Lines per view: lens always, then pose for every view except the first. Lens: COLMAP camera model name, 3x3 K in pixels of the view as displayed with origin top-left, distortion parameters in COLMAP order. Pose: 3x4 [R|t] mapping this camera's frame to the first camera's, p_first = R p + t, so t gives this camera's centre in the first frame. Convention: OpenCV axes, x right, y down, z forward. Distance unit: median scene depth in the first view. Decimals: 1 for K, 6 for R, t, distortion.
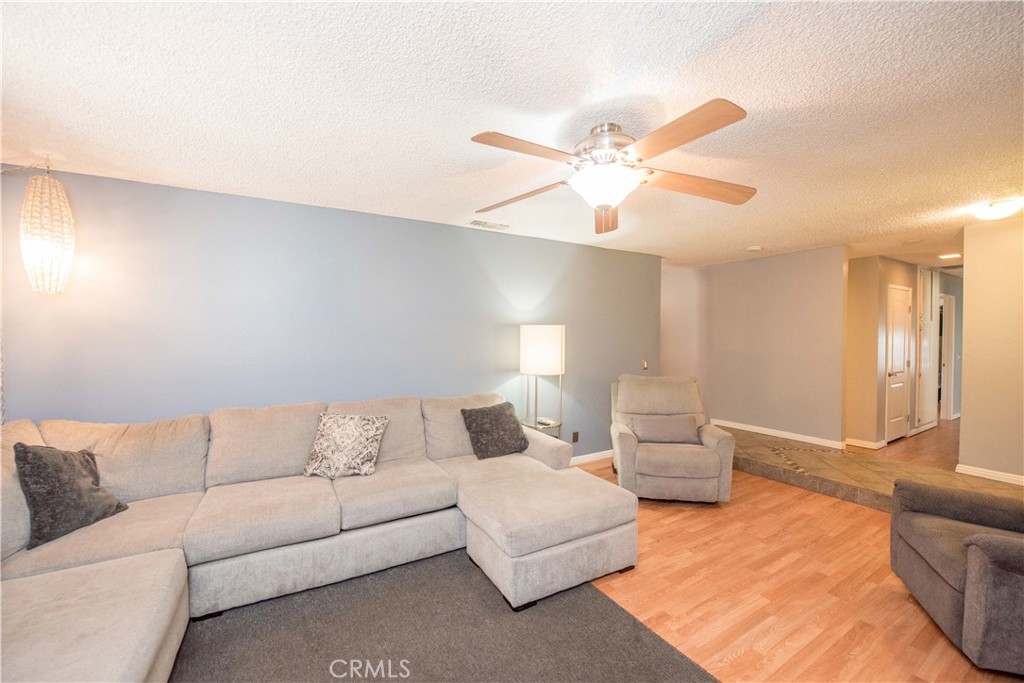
lens RADIAL K [[406.0, 0, 508.8], [0, 406.0, 342.3], [0, 0, 1]] dist [-0.031832, 0.000251]
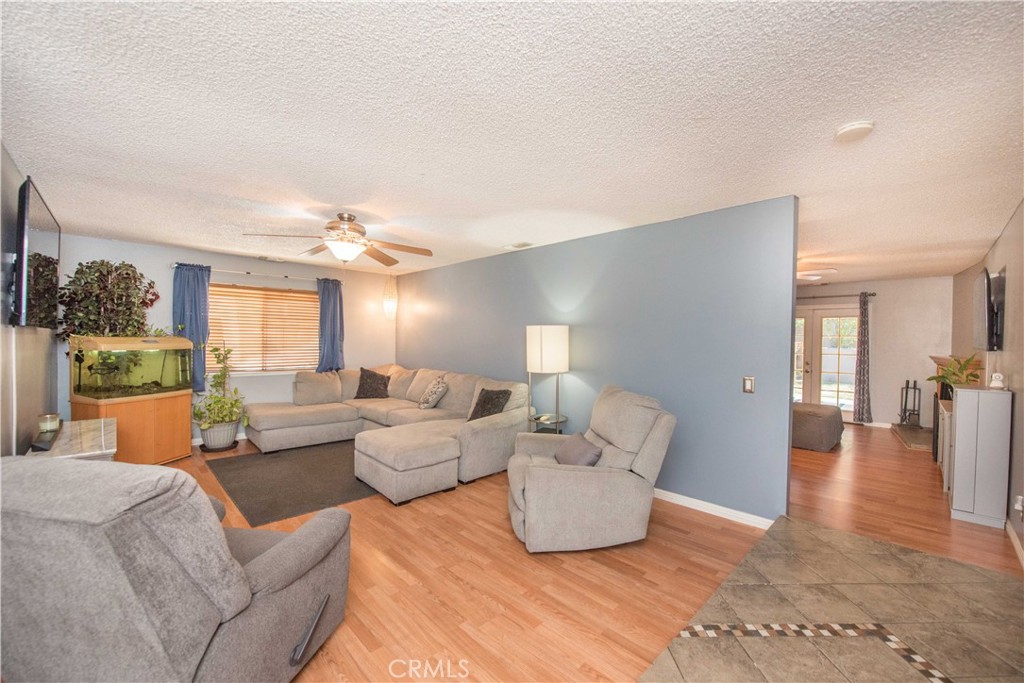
lens RADIAL K [[426.0, 0, 527.3], [0, 426.0, 343.3], [0, 0, 1]] dist [0.000297, 0.000144]
pose [[0.240264, 0.011648, -0.970638, 1.811953], [-0.021448, 0.999748, 0.006688, -0.008602], [0.970471, 0.019211, 0.240453, 1.072233]]
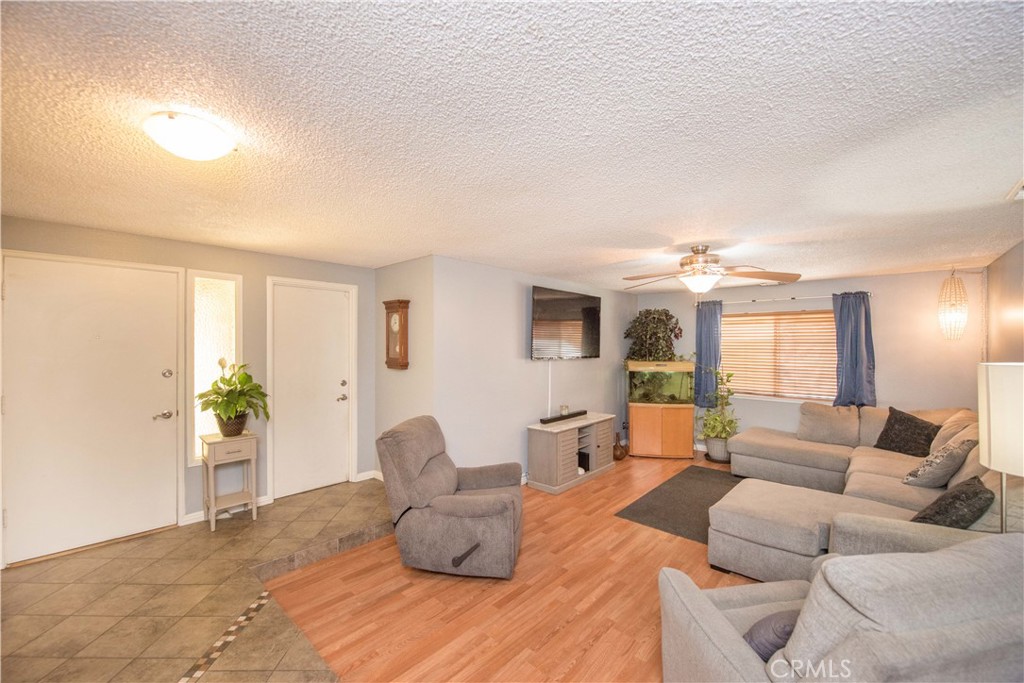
lens RADIAL K [[411.4, 0, 488.9], [0, 411.4, 342.7], [0, 0, 1]] dist [-0.000351, 0.000064]
pose [[-0.968156, 0.000888, -0.250348, 1.261533], [-0.000797, 0.999978, 0.006629, -0.116157], [0.250348, 0.006617, -0.968133, 2.017774]]
